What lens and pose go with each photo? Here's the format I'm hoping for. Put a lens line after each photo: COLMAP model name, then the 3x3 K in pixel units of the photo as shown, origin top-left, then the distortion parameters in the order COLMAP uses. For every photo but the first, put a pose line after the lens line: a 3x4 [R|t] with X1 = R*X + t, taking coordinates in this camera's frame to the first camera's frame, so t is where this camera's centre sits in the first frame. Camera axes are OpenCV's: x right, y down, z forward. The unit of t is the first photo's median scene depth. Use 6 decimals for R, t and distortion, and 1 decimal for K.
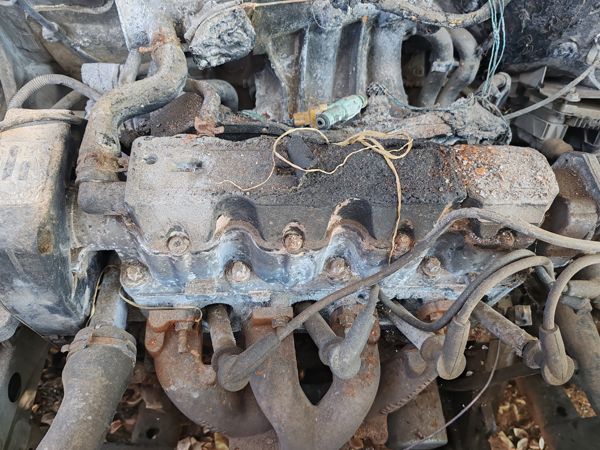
lens RADIAL K [[471.3, 0, 300.7], [0, 471.3, 227.5], [0, 0, 1]] dist [0.007991, -0.011634]
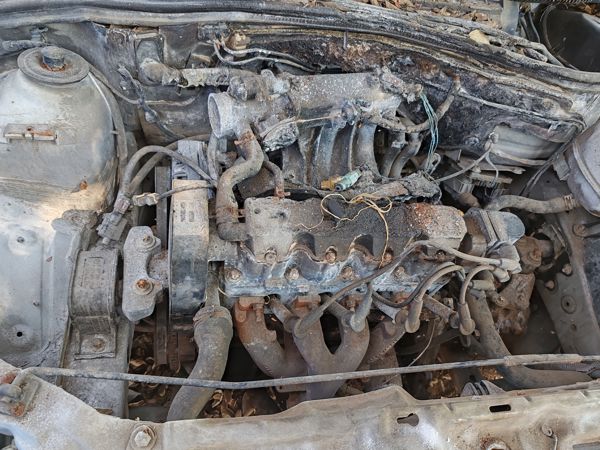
lens RADIAL K [[471.3, 0, 299.4], [0, 471.3, 223.9], [0, 0, 1]] dist [0.007991, -0.011634]
pose [[0.989740, 0.018102, 0.141727, -0.348167], [-0.011280, 0.998745, -0.048793, -0.005838], [-0.142432, 0.046694, 0.988703, -0.698518]]
